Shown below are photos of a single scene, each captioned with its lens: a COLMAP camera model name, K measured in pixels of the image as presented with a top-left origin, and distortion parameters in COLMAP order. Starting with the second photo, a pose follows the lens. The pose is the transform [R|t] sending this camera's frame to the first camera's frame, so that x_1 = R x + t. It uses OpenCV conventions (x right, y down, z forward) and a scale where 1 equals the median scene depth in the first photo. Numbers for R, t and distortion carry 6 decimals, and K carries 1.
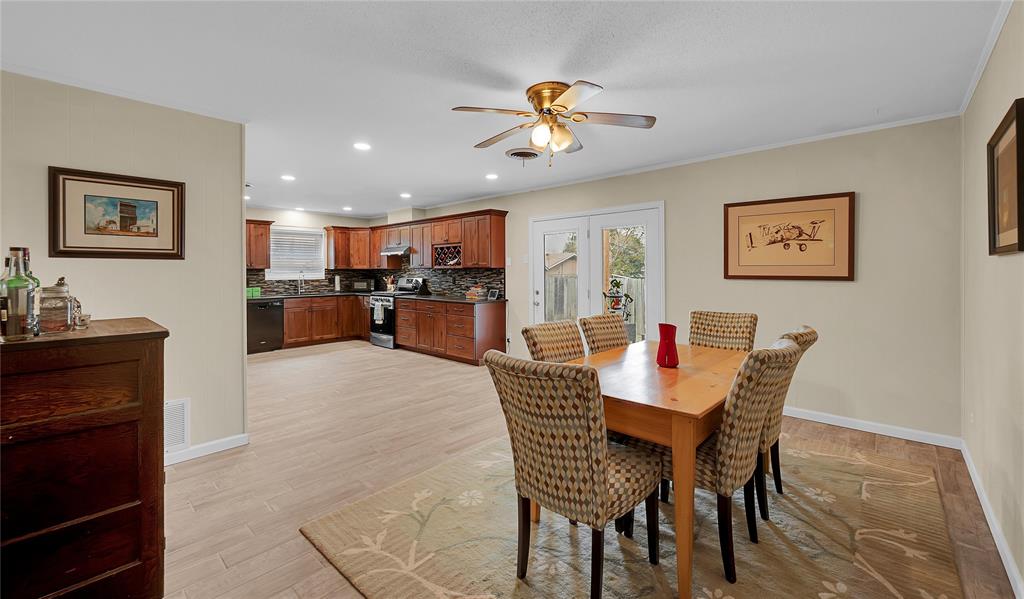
lens RADIAL K [[417.3, 0, 515.1], [0, 417.3, 275.8], [0, 0, 1]] dist [-0.000008, 0.000008]
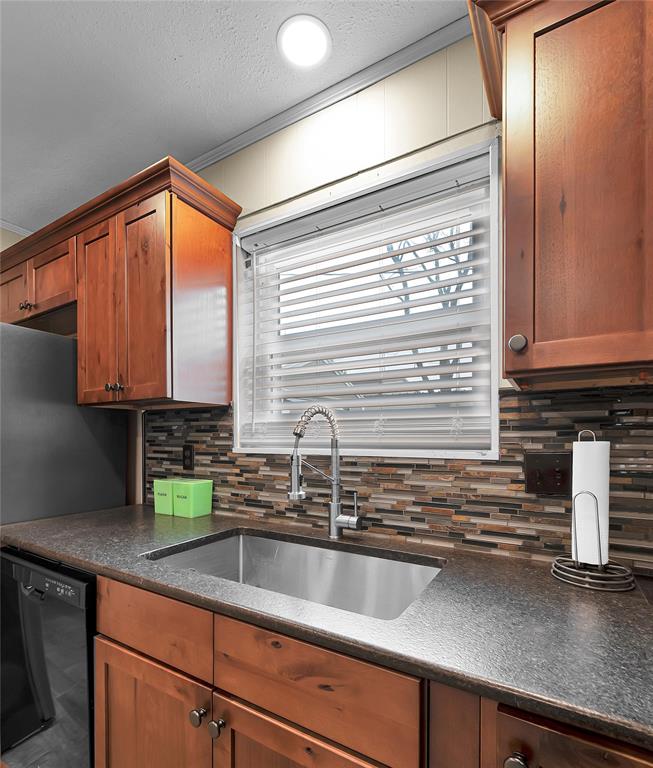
lens RADIAL K [[390.9, 0, 325.2], [0, 390.9, 433.8], [0, 0, 1]] dist [0.002637, 0.000191]
pose [[0.195747, 0.005577, -0.980639, -0.370813], [-0.009511, 0.999948, 0.003789, -0.001598], [0.980608, 0.008586, 0.195790, 1.018703]]
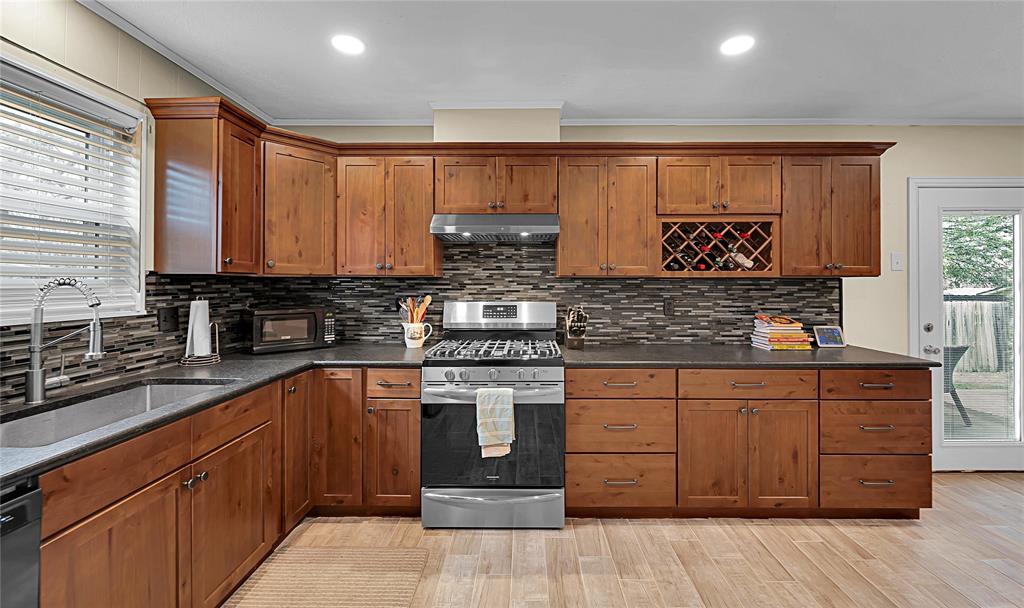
lens RADIAL K [[409.3, 0, 524.6], [0, 409.3, 282.6], [0, 0, 1]] dist [-0.000931, -0.000007]
pose [[0.740735, 0.008115, 0.671748, -0.505099], [0.003872, 0.999859, -0.016348, -0.006576], [-0.671786, 0.014710, 0.740599, 0.755758]]
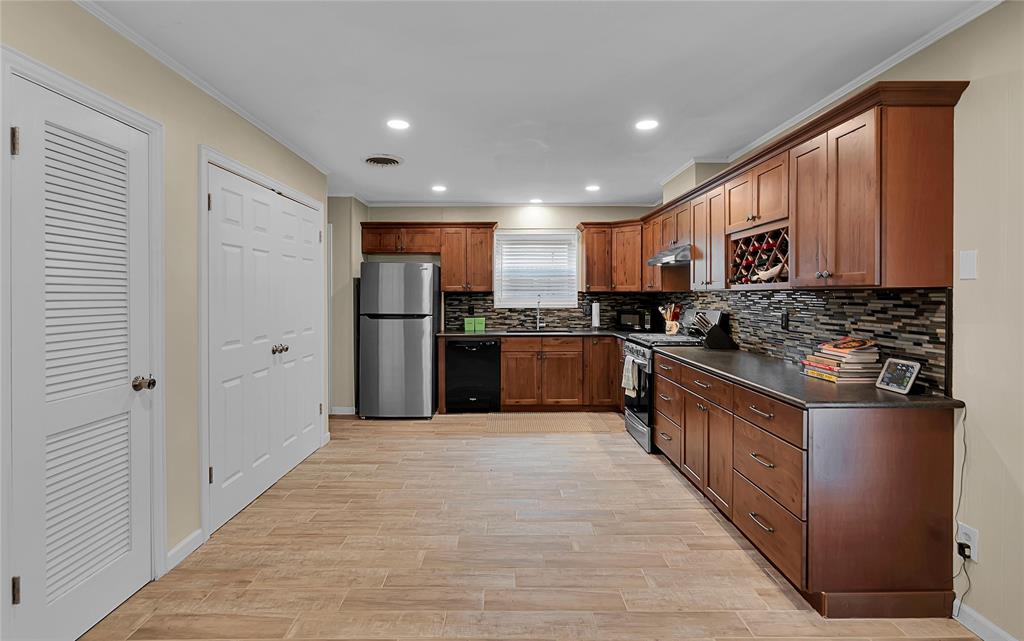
lens RADIAL K [[481.3, 0, 500.4], [0, 481.3, 299.2], [0, 0, 1]] dist [0.000516, 0.000303]
pose [[0.671481, 0.010659, -0.740945, 0.010527], [-0.011232, 0.999928, 0.004206, -0.007536], [0.740936, 0.005498, 0.671553, 0.467672]]
